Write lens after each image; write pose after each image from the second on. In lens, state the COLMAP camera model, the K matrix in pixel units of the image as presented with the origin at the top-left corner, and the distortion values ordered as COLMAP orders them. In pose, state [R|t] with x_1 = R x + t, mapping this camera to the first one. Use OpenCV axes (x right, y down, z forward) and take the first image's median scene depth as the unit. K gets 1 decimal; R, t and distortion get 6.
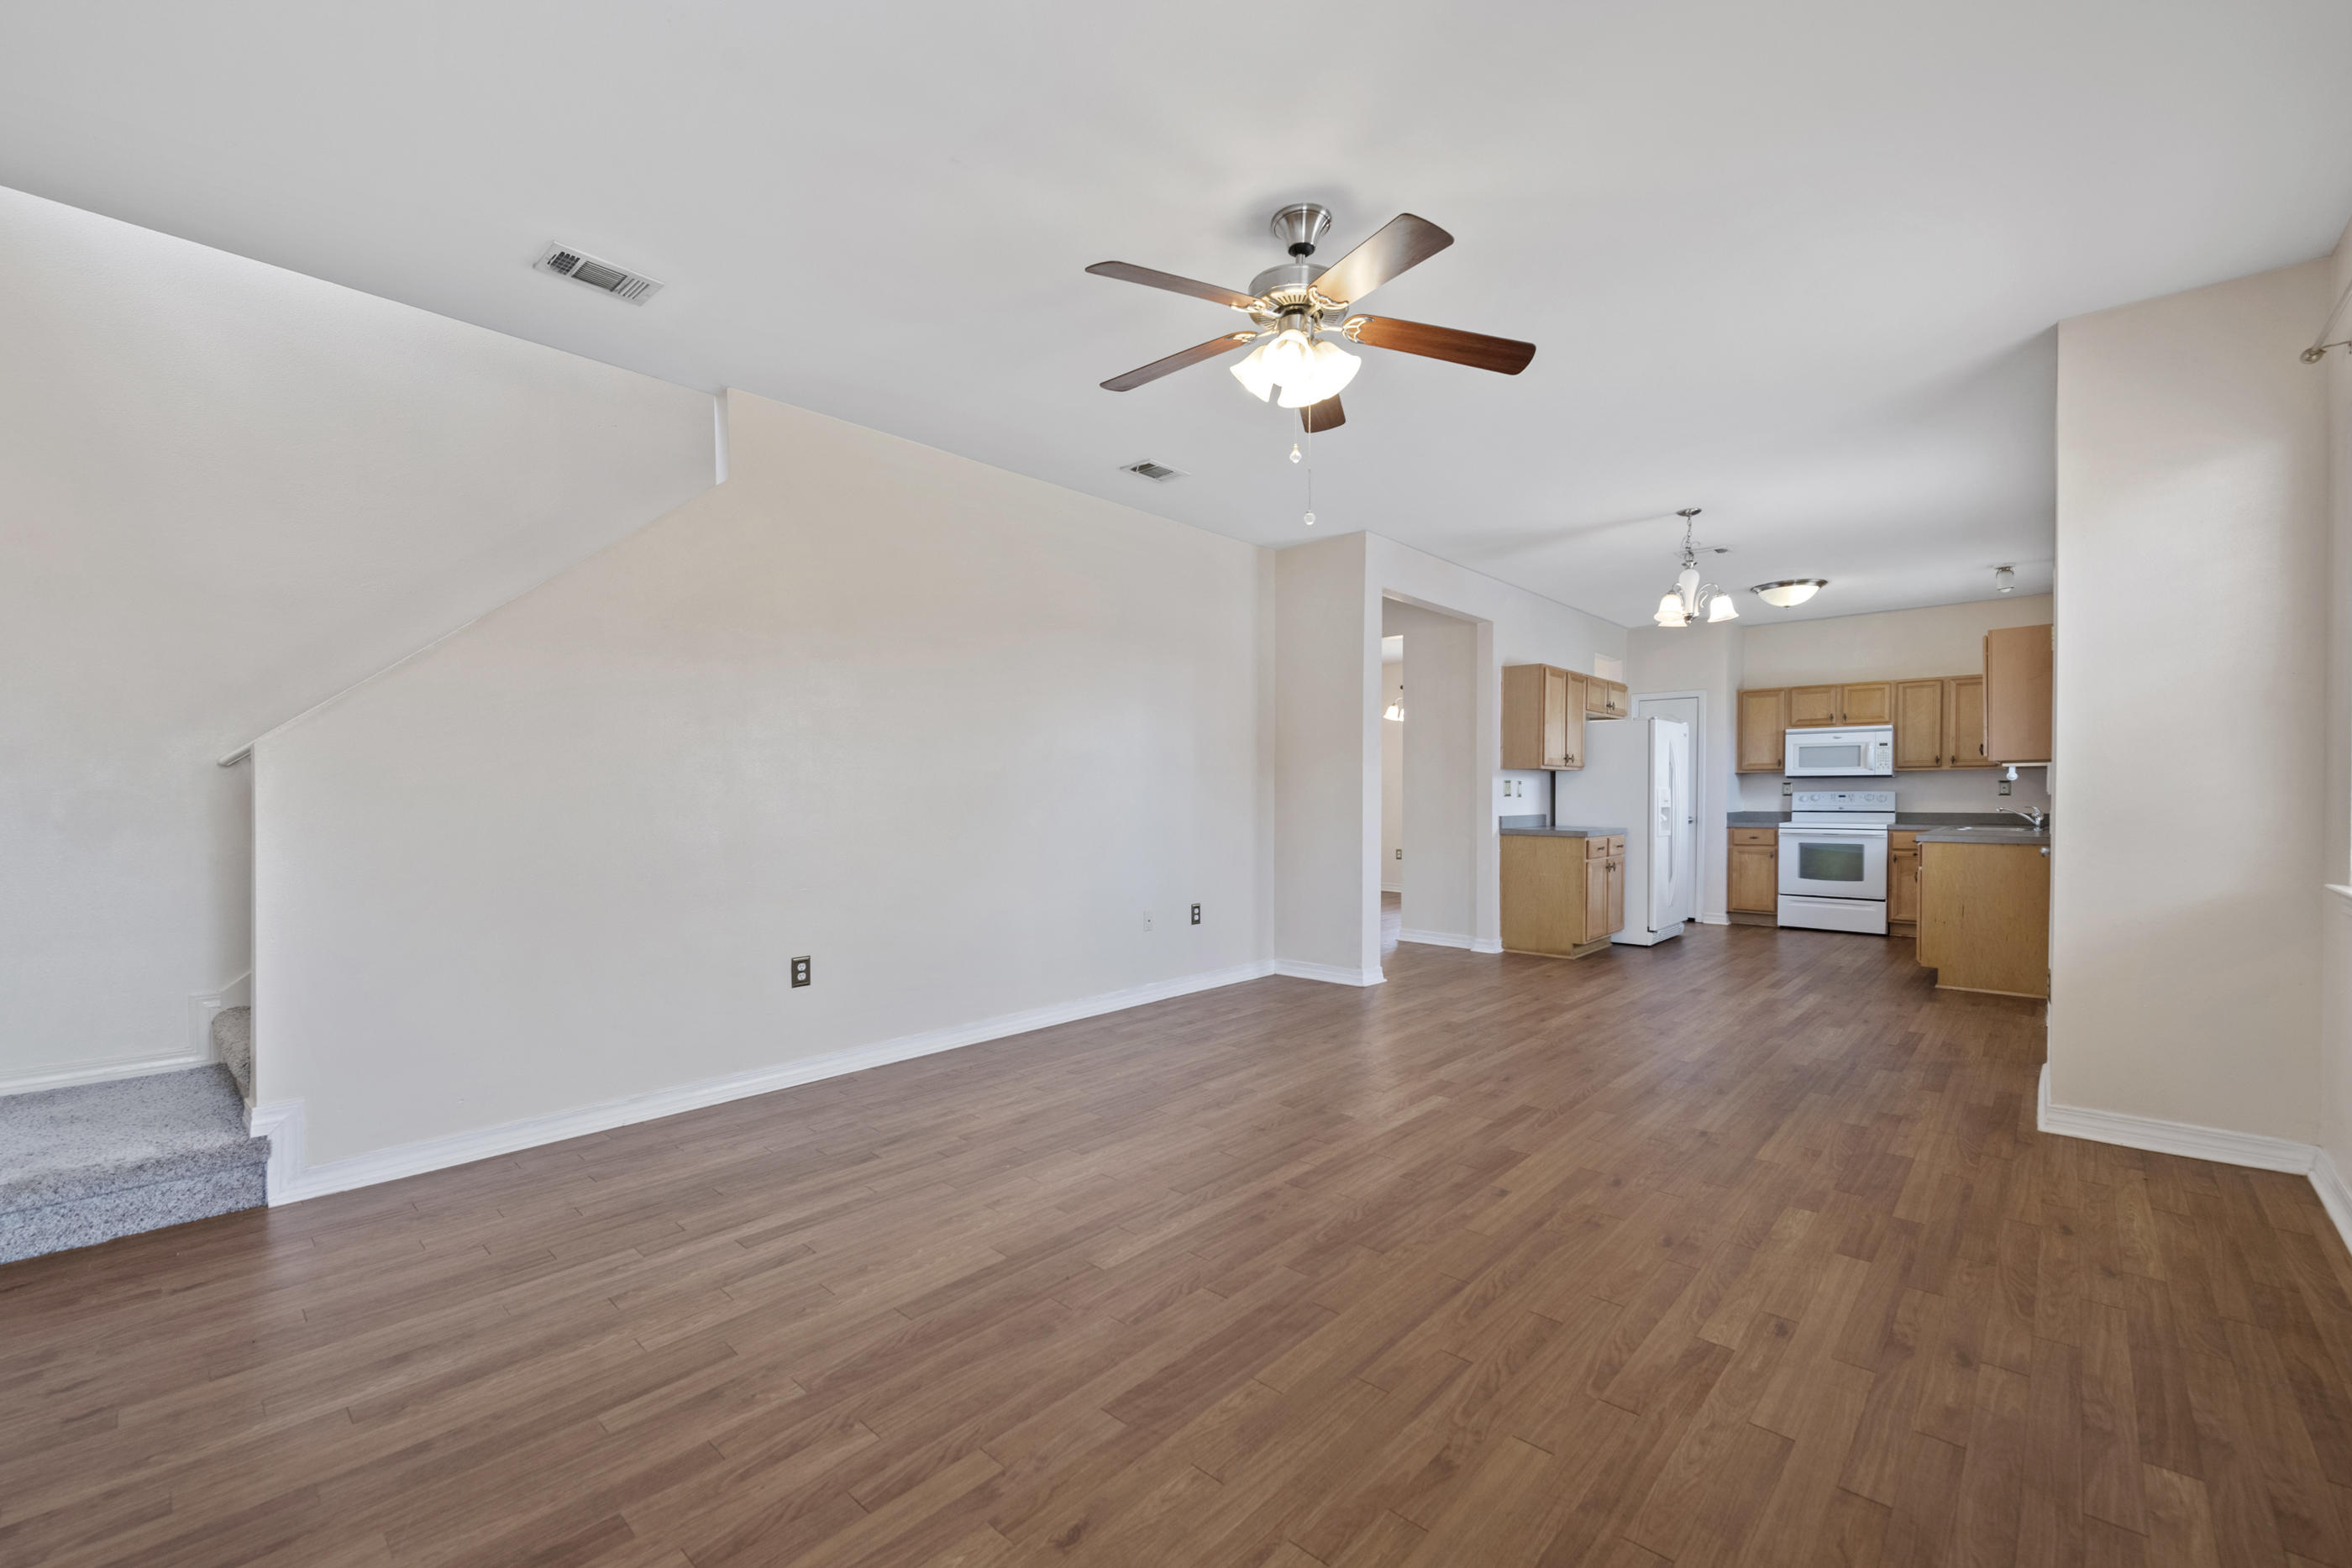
lens RADIAL K [[957.1, 0, 1171.2], [0, 957.1, 823.6], [0, 0, 1]] dist [0.002402, -0.004517]
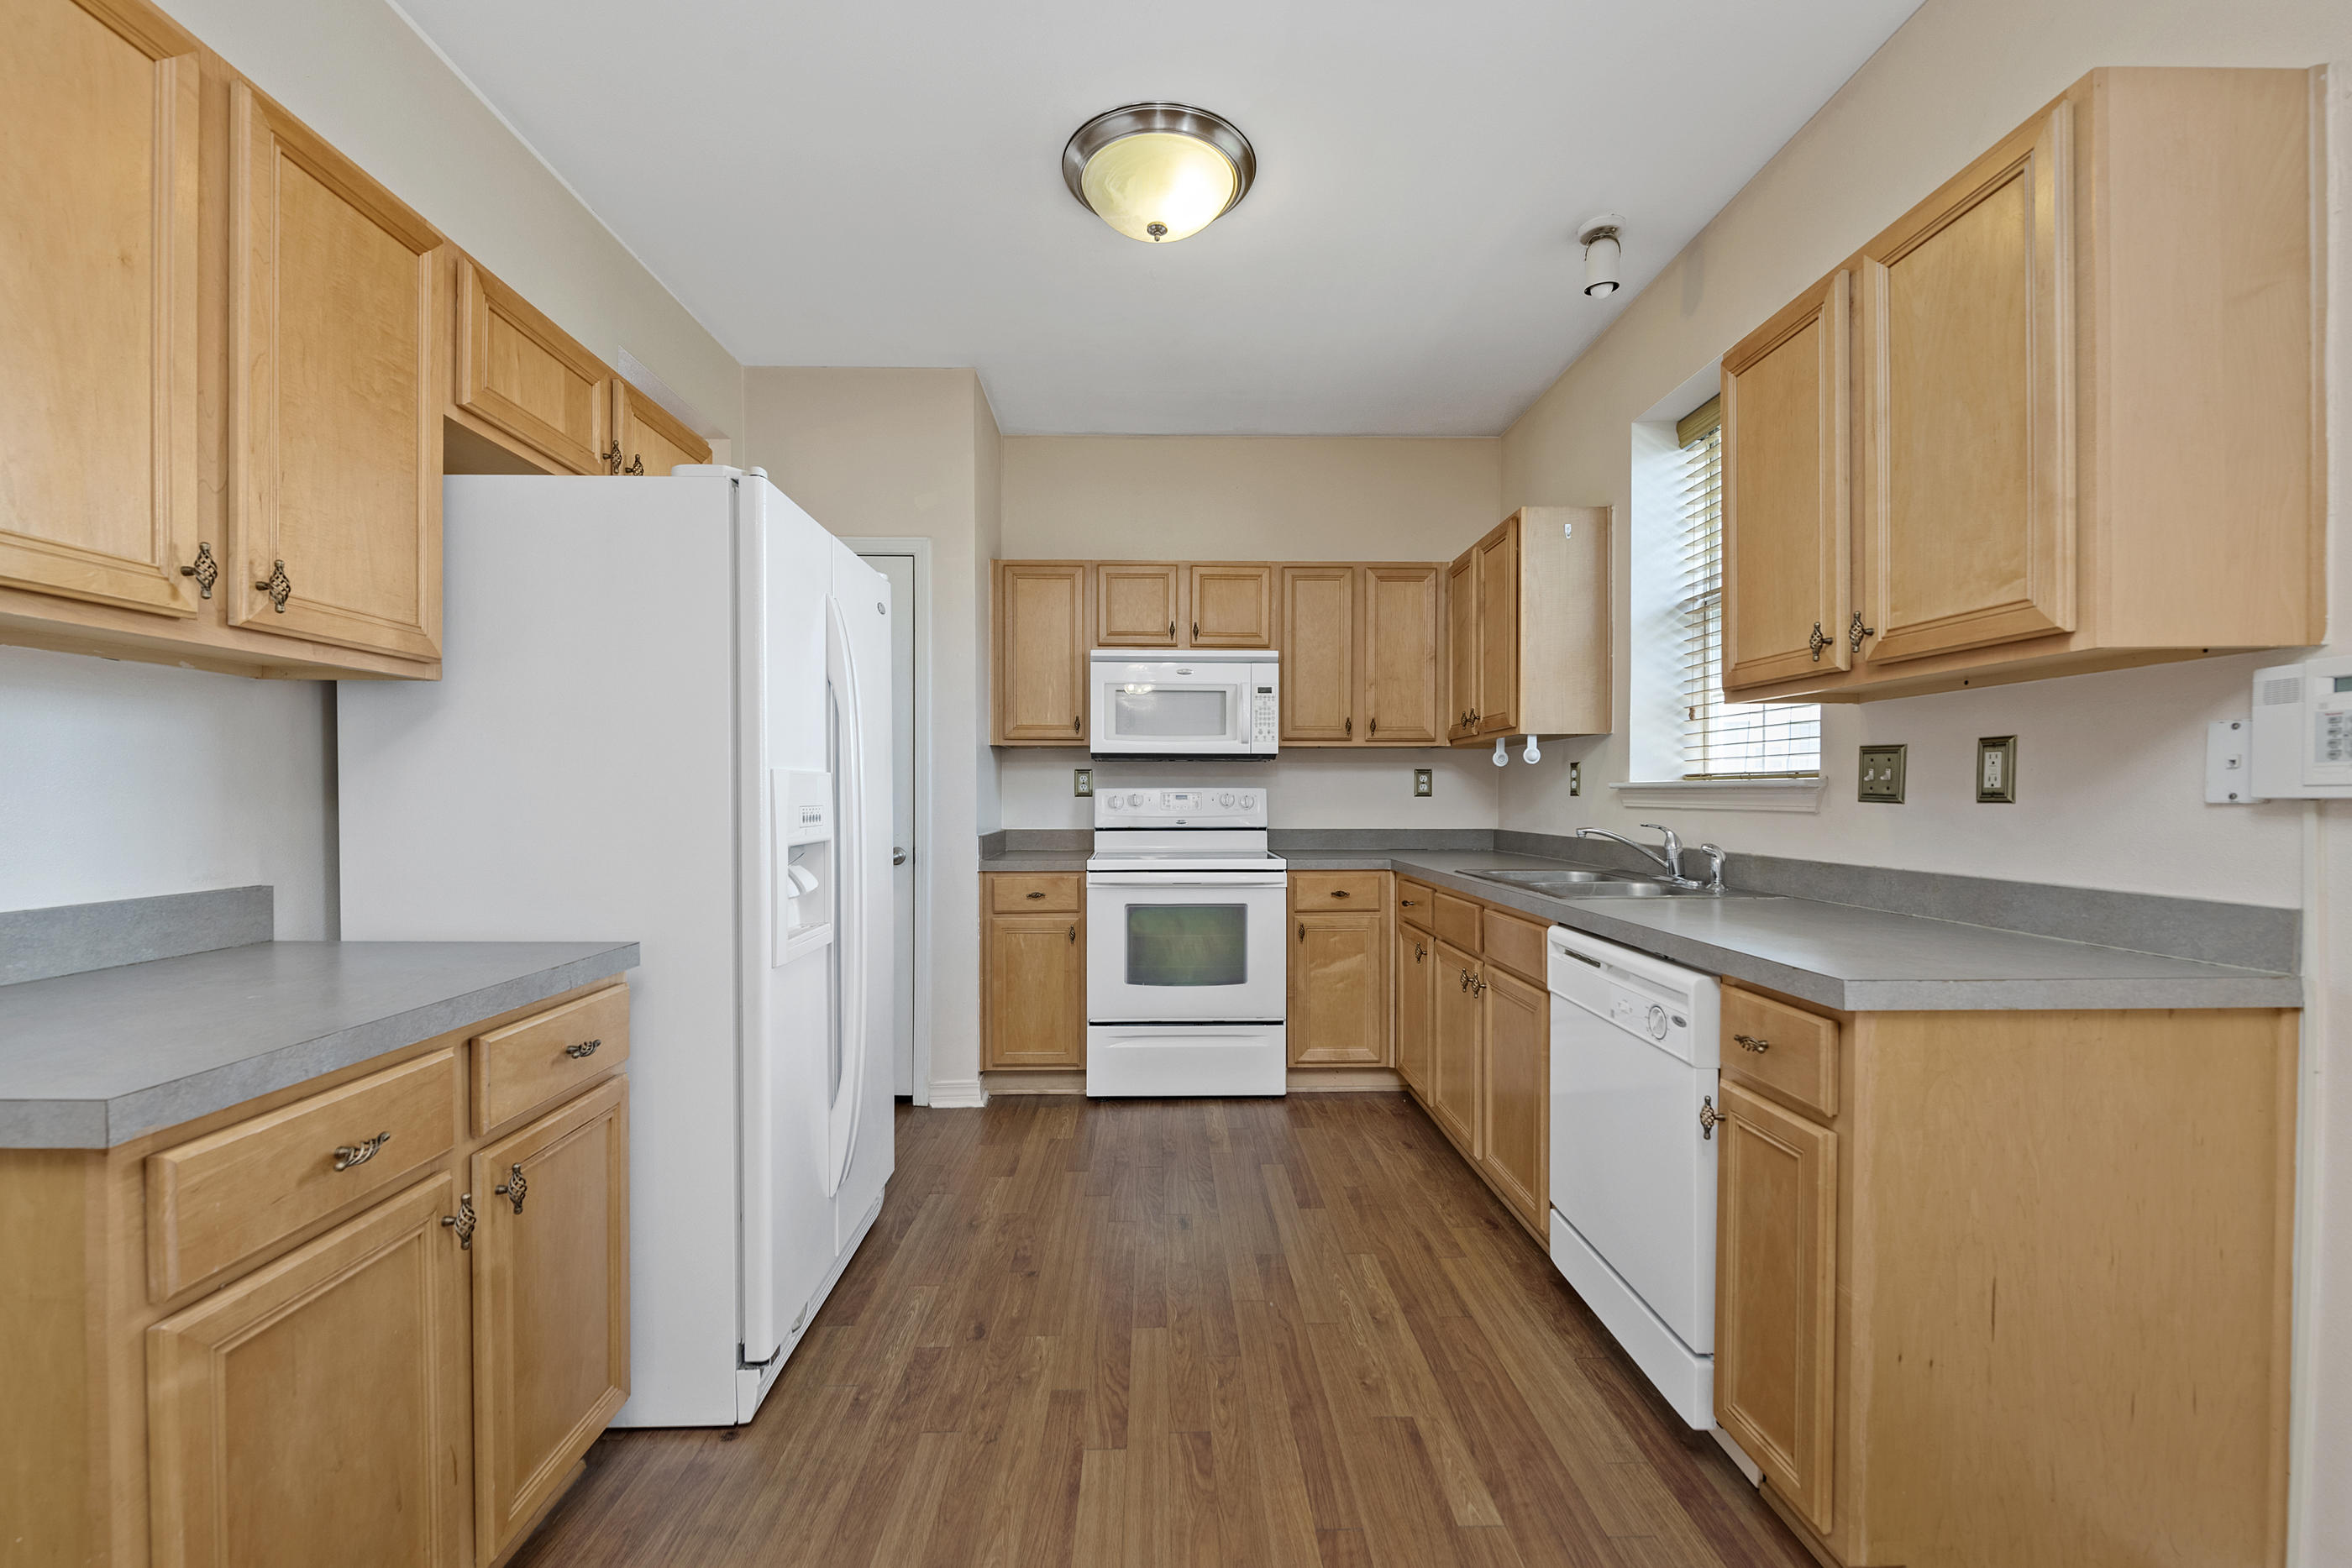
lens RADIAL K [[974.9, 0, 1182.7], [0, 974.9, 782.6], [0, 0, 1]] dist [0.002040, -0.004708]
pose [[0.711558, 0.010092, 0.702555, 0.419360], [0.019217, 0.999243, -0.033817, -0.023278], [-0.702365, 0.037564, 0.710825, 0.771690]]
